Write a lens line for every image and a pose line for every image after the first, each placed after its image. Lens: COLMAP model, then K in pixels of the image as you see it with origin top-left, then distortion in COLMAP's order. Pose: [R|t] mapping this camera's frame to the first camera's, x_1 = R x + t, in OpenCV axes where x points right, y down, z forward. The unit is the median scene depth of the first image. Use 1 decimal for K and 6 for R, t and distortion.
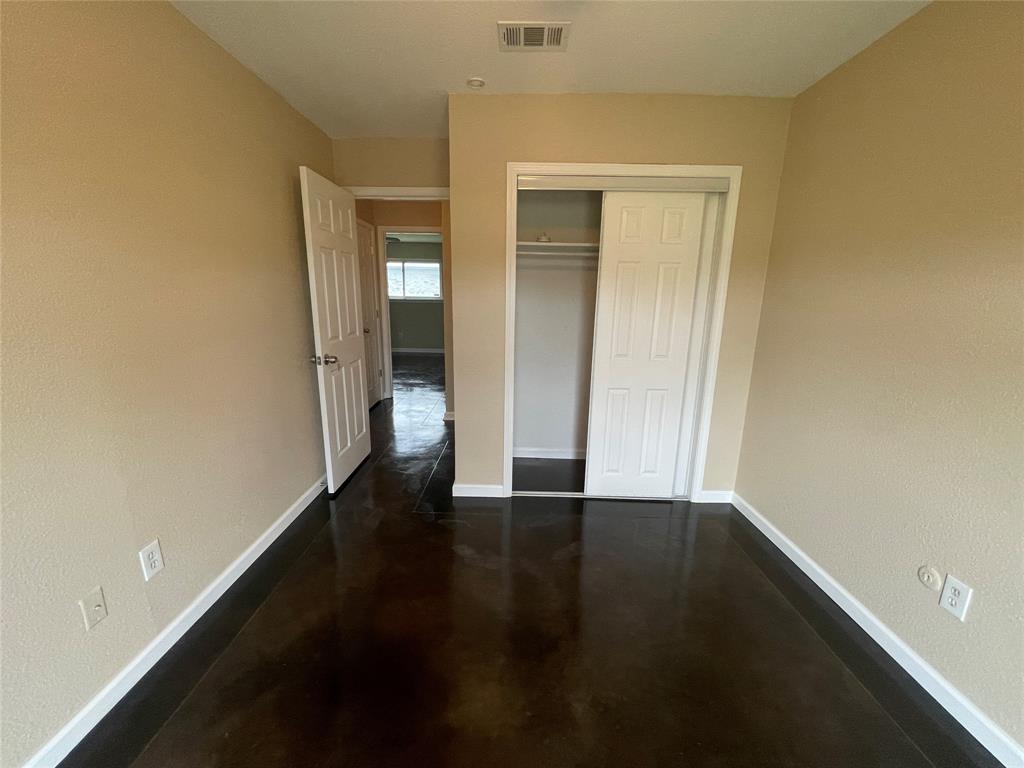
lens RADIAL K [[415.1, 0, 507.3], [0, 415.1, 387.0], [0, 0, 1]] dist [0.000717, -0.000320]
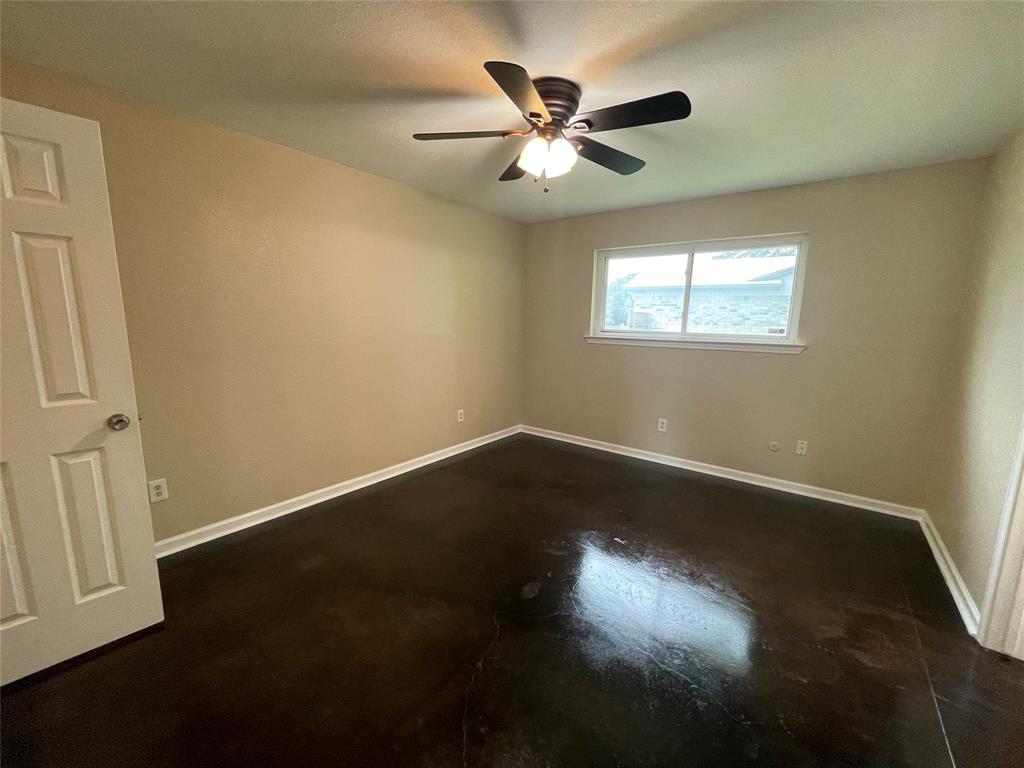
lens RADIAL K [[414.3, 0, 506.6], [0, 414.3, 389.9], [0, 0, 1]] dist [-0.001004, -0.000534]
pose [[0.801500, 0.107545, -0.588244, -0.127332], [-0.144160, 0.989432, -0.015532, -0.119010], [0.580358, 0.097250, 0.808534, 0.516886]]
